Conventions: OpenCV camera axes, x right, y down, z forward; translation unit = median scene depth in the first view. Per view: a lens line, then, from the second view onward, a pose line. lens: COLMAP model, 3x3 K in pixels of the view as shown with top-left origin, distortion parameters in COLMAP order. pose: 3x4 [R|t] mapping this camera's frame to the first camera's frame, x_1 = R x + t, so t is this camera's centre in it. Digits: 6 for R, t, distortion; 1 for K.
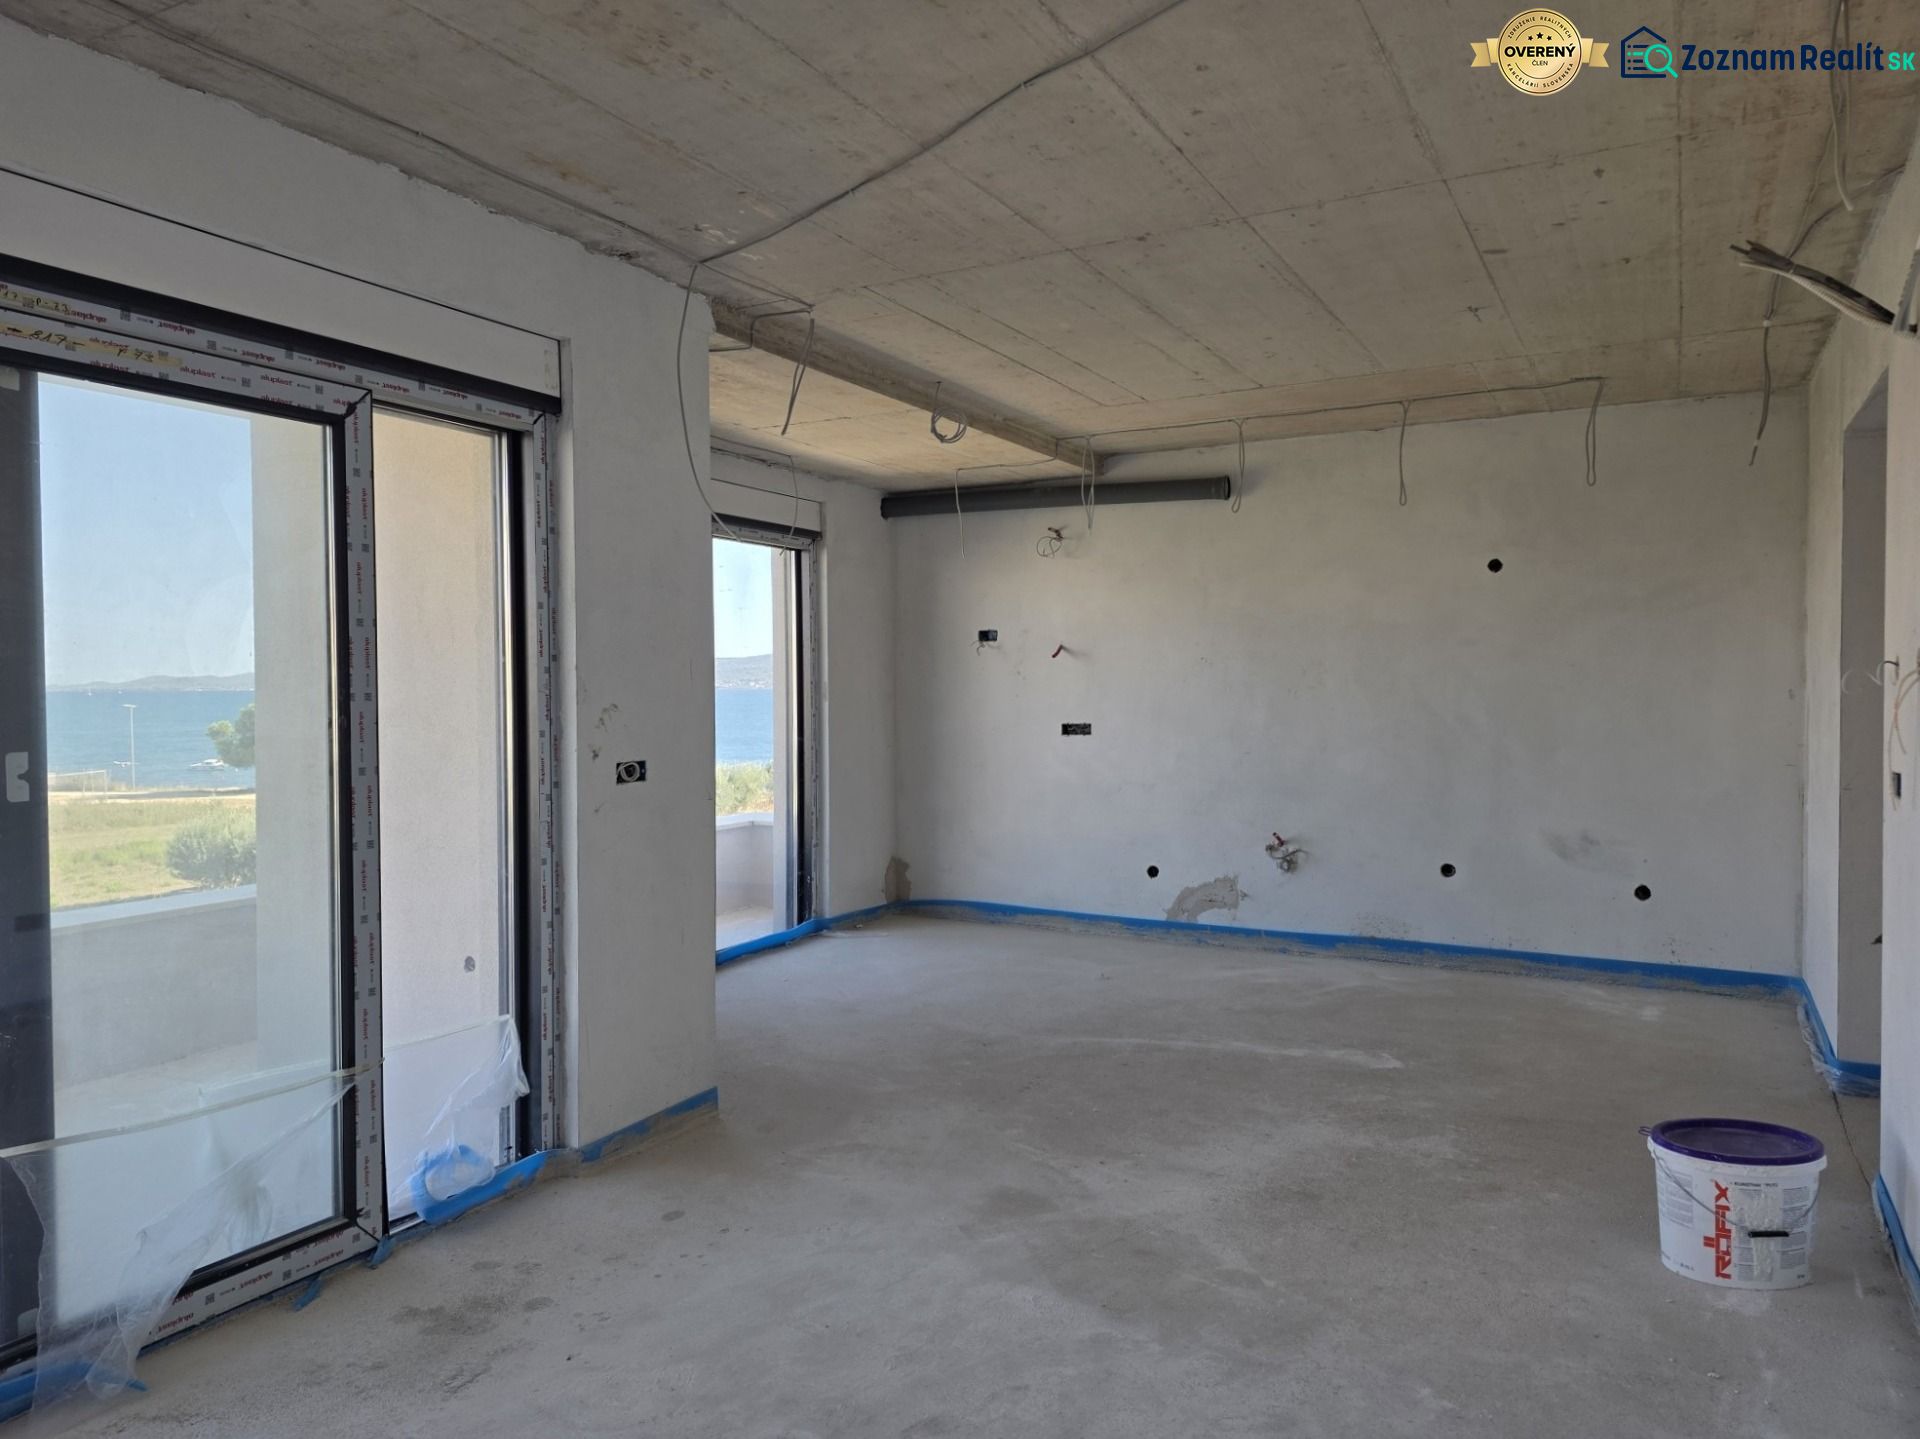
lens RADIAL K [[1294.9, 0, 960.0], [0, 1294.9, 719.5], [0, 0, 1]] dist [0.073615, -0.061560]
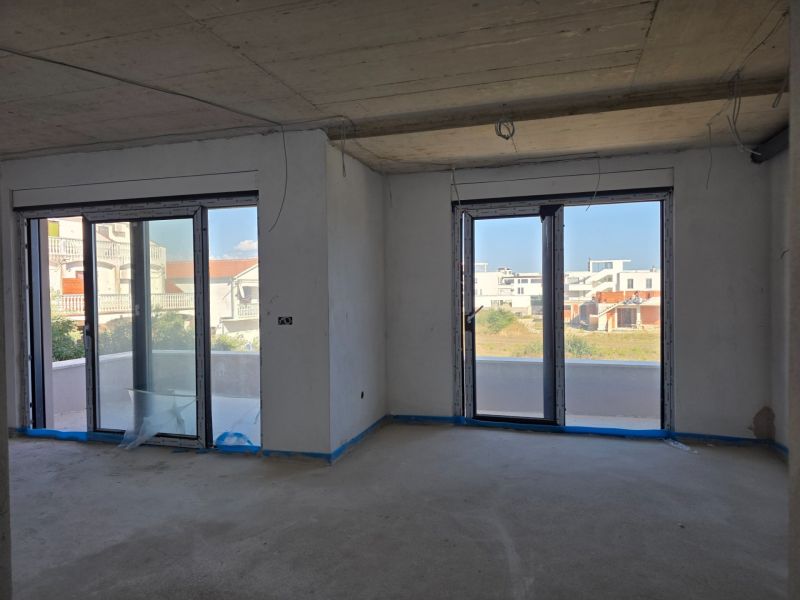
lens RADIAL K [[539.5, 0, 400.0], [0, 539.5, 300.0], [0, 0, 1]] dist [0.073615, -0.061560]
pose [[0.198004, 0.023009, -0.979931, 0.934998], [-0.014805, 0.999681, 0.020481, -0.030381], [0.980089, 0.010452, 0.198282, 1.057177]]
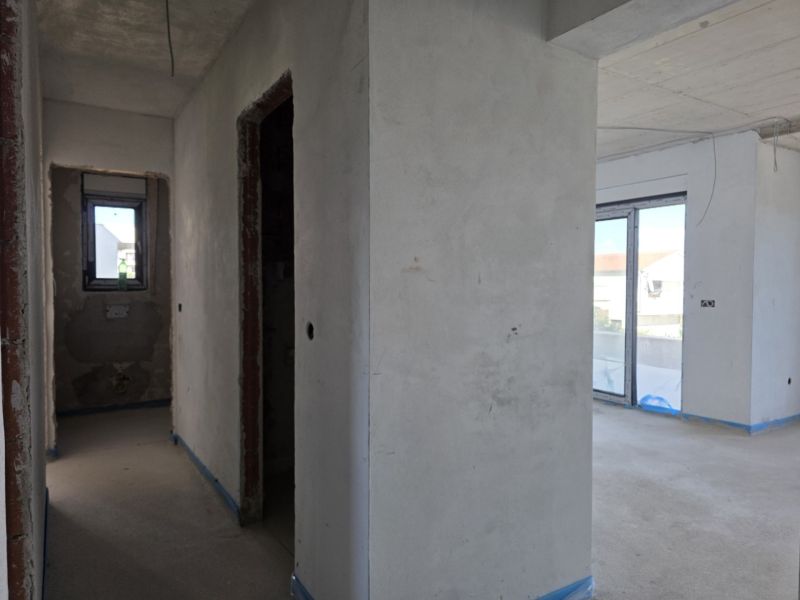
lens RADIAL K [[546.3, 0, 402.5], [0, 546.3, 297.8], [0, 0, 1]] dist [0.067260, -0.066859]
pose [[-0.483772, 0.022404, -0.874907, 1.298237], [-0.028135, 0.998757, 0.041132, -0.006718], [0.874741, 0.044515, -0.482541, 1.046194]]
